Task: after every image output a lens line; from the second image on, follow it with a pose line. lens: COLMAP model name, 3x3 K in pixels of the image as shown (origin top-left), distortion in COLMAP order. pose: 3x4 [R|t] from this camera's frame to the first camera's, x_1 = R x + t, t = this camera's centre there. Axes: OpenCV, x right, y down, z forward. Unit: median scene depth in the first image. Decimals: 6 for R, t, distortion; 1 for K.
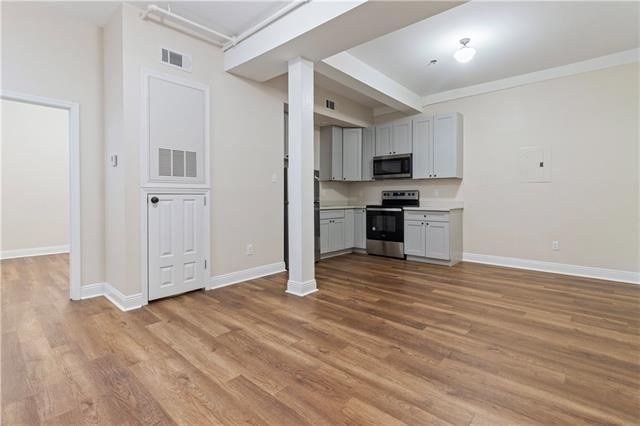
lens RADIAL K [[302.1, 0, 321.3], [0, 302.1, 207.5], [0, 0, 1]] dist [-0.000253, 0.000206]
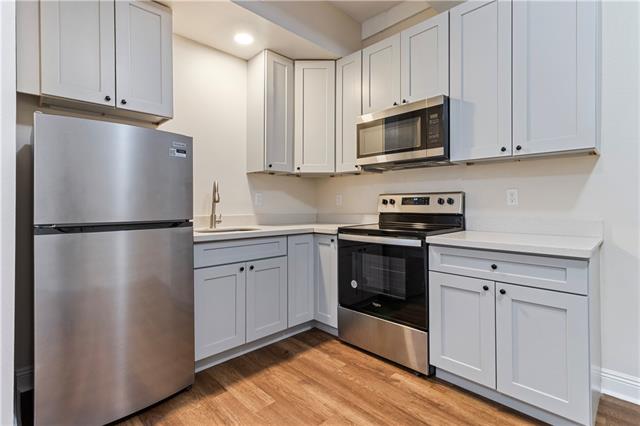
lens RADIAL K [[302.1, 0, 318.3], [0, 302.1, 210.5], [0, 0, 1]] dist [-0.000253, 0.000206]
pose [[0.997179, -0.002210, -0.075030, 0.155426], [0.001199, 0.999908, -0.013510, -0.025640], [0.075053, 0.013382, 0.997090, 0.577539]]
